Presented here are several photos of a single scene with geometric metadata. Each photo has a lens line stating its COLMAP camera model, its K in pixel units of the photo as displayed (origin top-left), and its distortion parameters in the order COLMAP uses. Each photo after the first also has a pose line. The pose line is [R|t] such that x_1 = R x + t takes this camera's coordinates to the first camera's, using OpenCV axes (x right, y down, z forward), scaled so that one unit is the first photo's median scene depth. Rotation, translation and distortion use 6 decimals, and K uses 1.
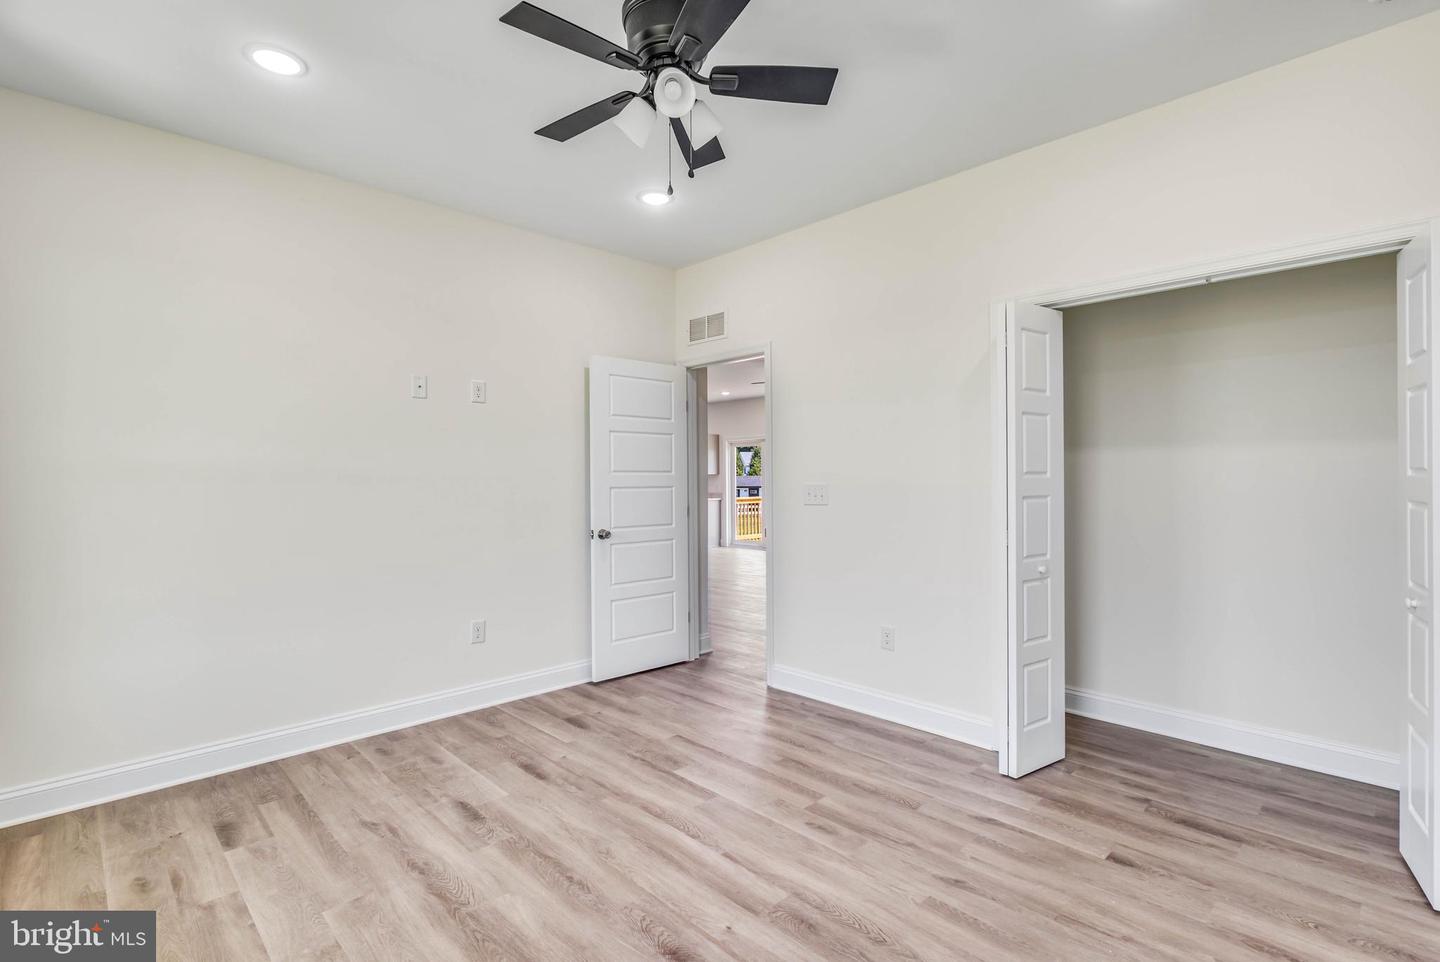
lens RADIAL K [[680.7, 0, 720.8], [0, 680.7, 479.7], [0, 0, 1]] dist [0.006587, 0.000203]
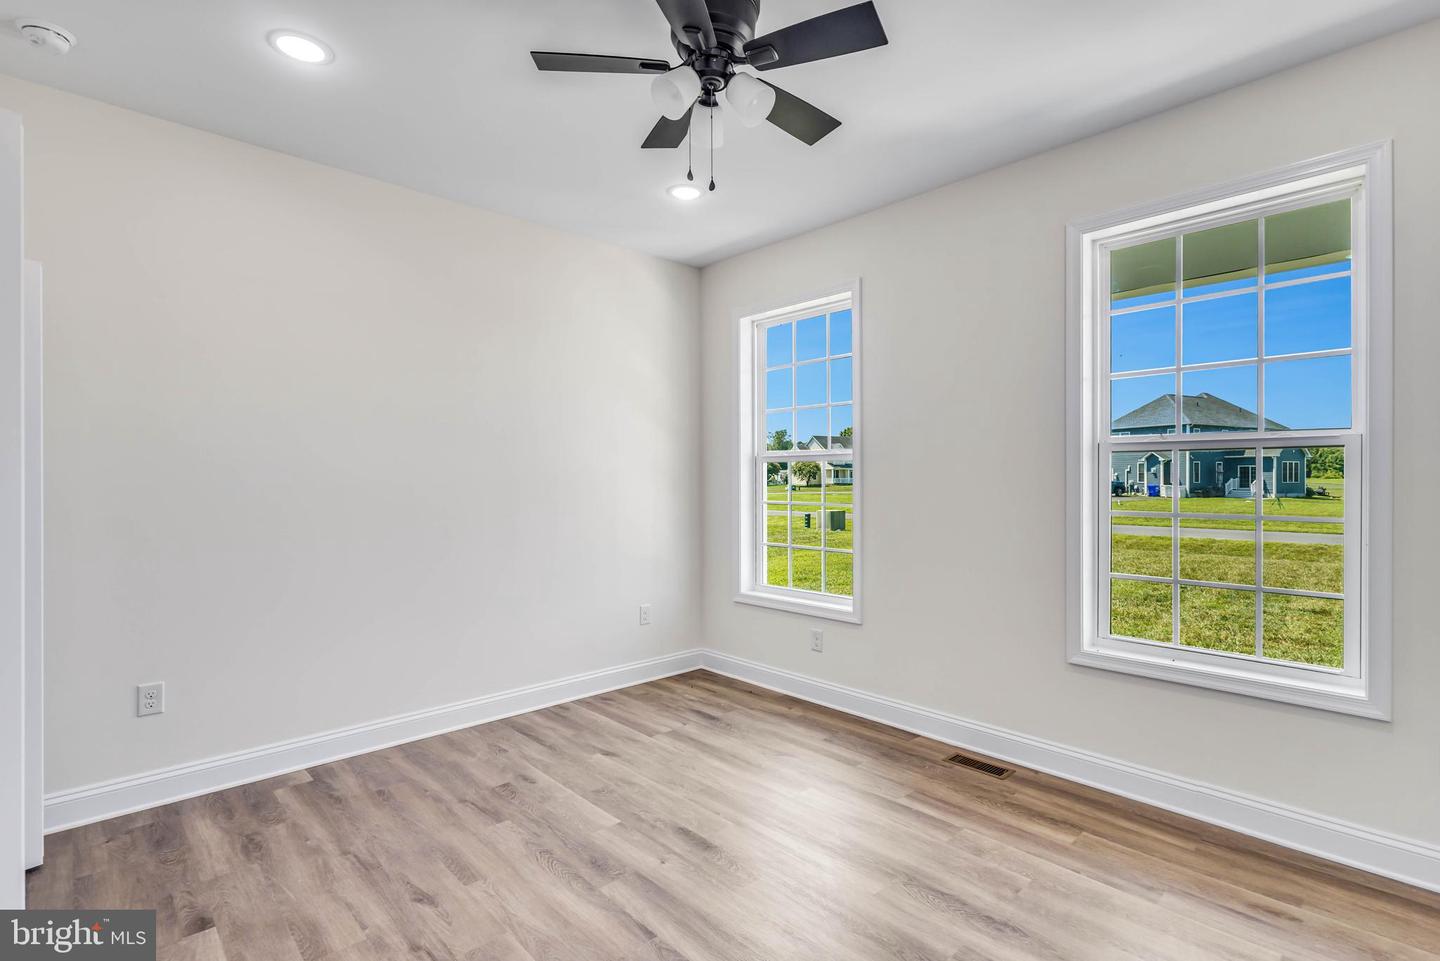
lens RADIAL K [[680.7, 0, 722.9], [0, 680.7, 490.5], [0, 0, 1]] dist [0.006587, 0.000203]
pose [[-0.999948, 0.001811, 0.010083, -0.096932], [0.001920, 0.999940, 0.010801, -0.003676], [-0.010063, 0.010820, -0.999891, 1.995814]]
